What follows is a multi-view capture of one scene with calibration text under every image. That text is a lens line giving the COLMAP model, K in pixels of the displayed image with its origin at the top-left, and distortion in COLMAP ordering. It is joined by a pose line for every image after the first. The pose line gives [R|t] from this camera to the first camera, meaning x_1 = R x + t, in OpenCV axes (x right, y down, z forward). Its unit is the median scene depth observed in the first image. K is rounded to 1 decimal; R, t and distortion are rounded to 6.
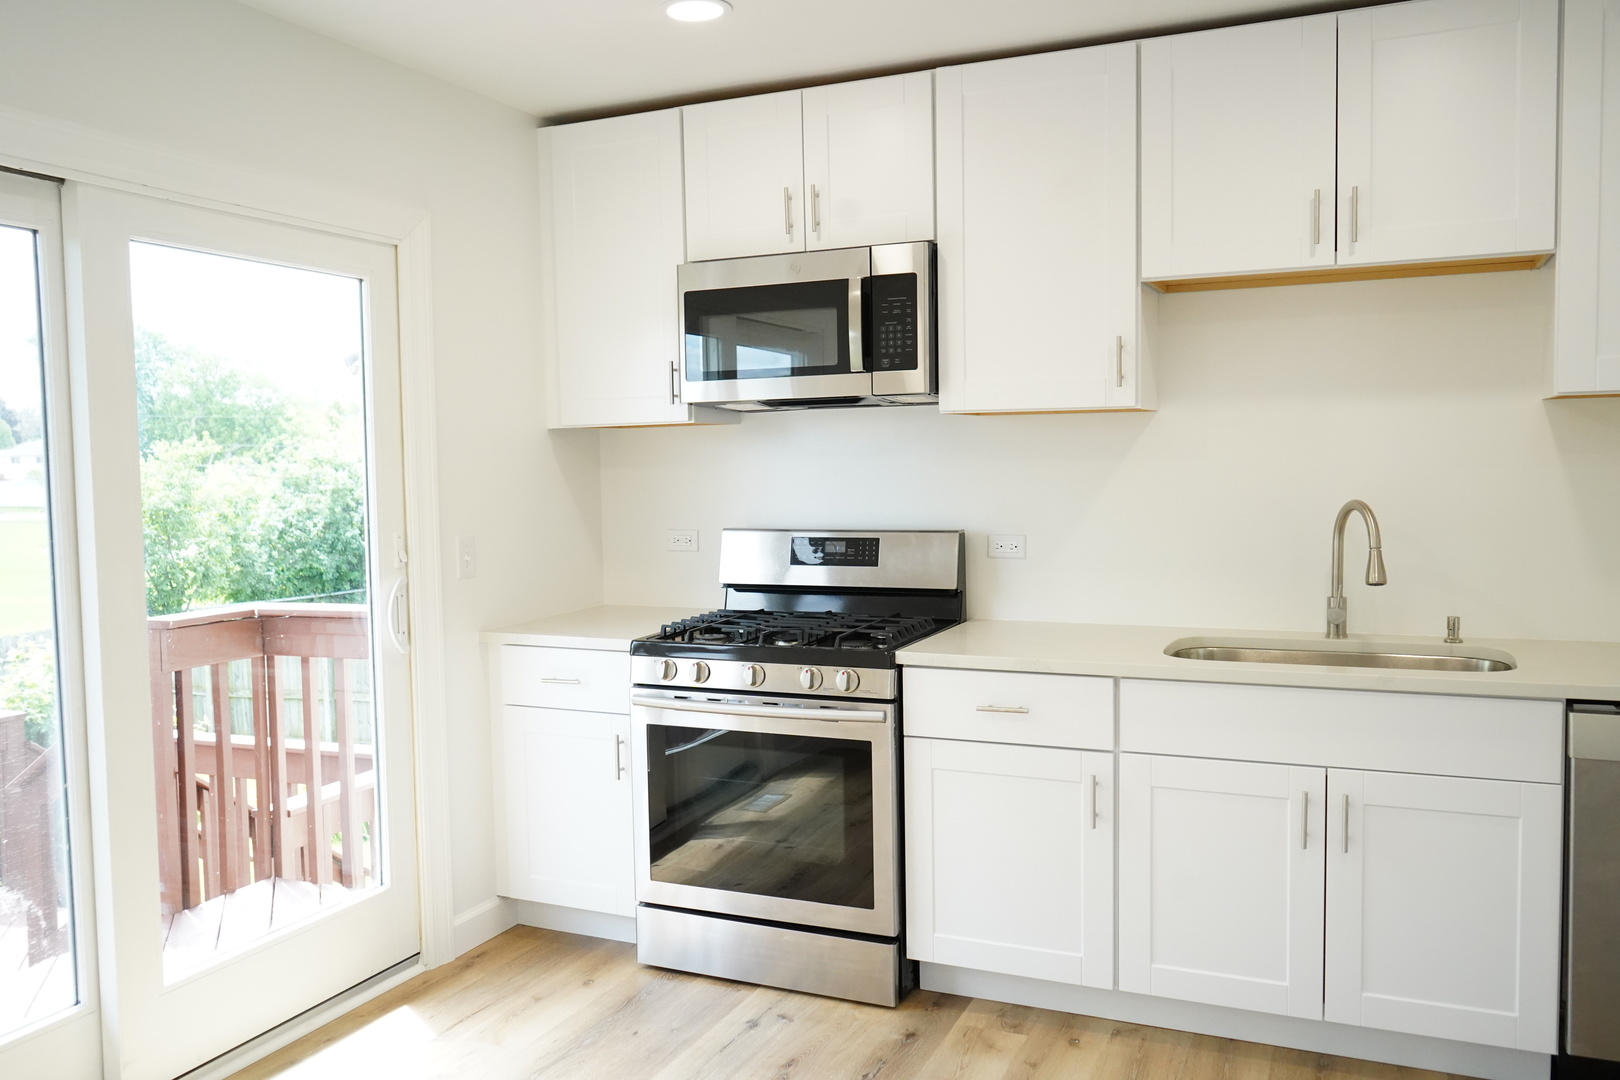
lens RADIAL K [[1304.3, 0, 810.0], [0, 1304.3, 540.0], [0, 0, 1]] dist [0.097291, 0.001974]
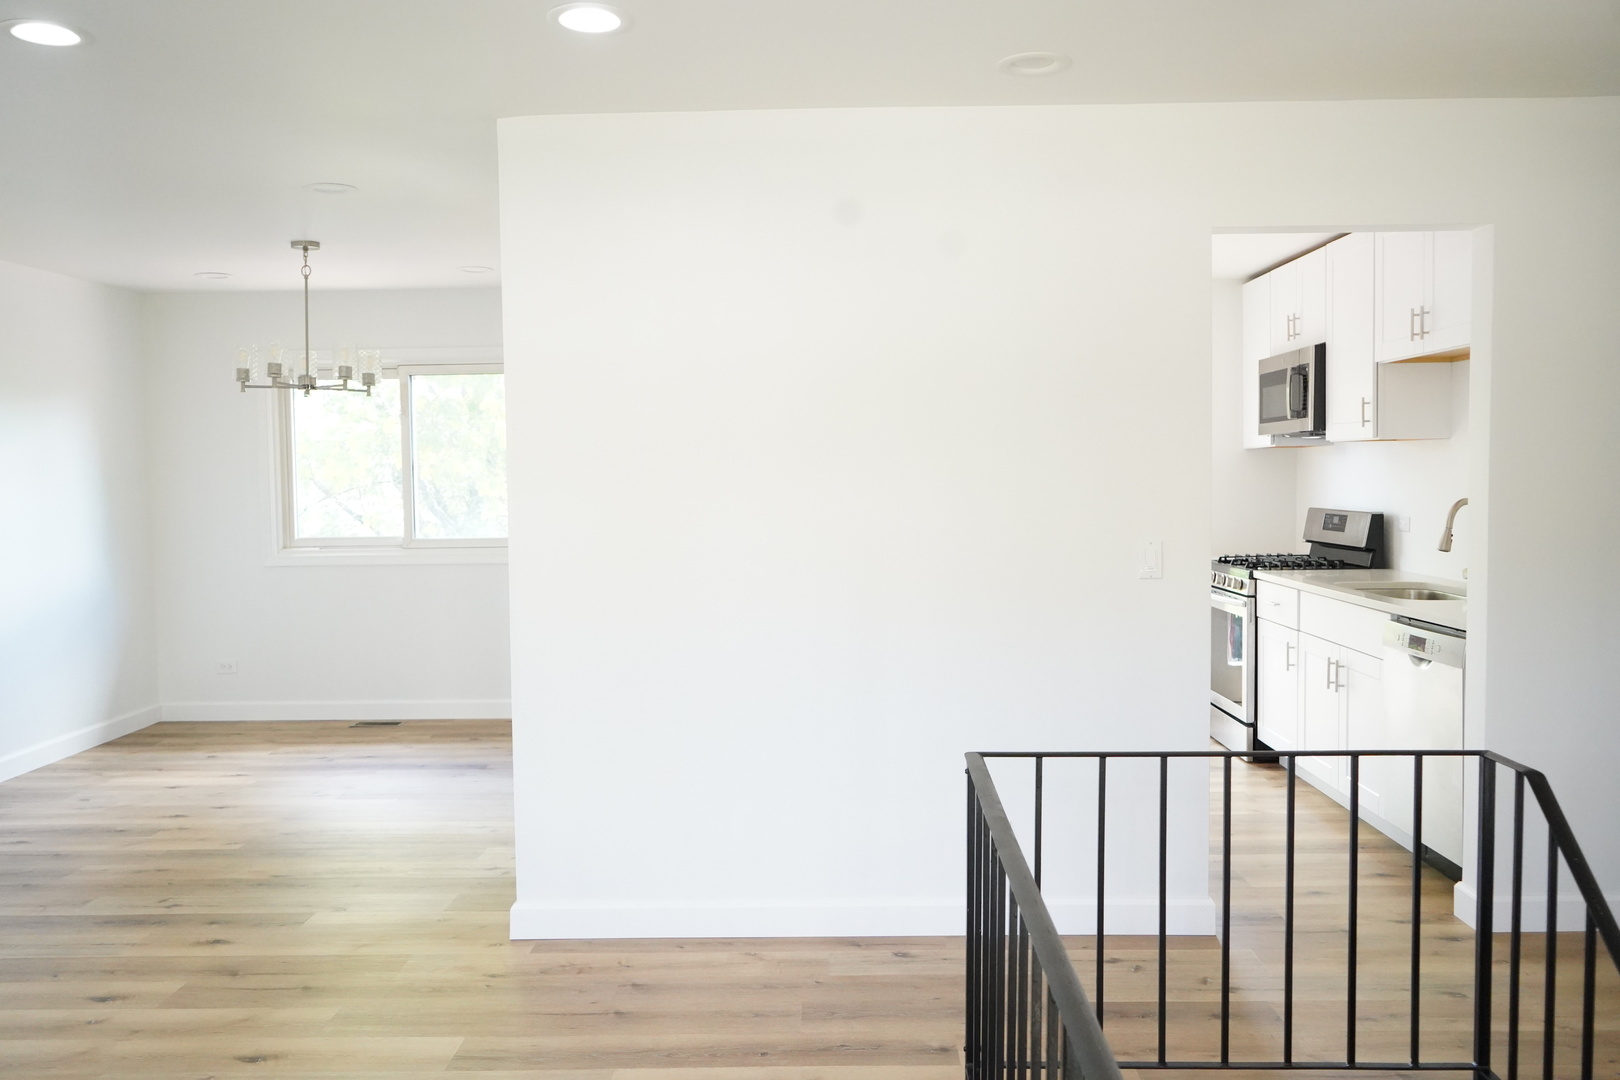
lens RADIAL K [[1289.8, 0, 810.0], [0, 1289.8, 540.0], [0, 0, 1]] dist [-0.019243, 0.005325]
pose [[0.391582, 0.062459, -0.918021, 1.419142], [-0.053905, 0.997537, 0.044876, -0.007233], [0.918563, 0.031913, 0.393984, -0.295047]]
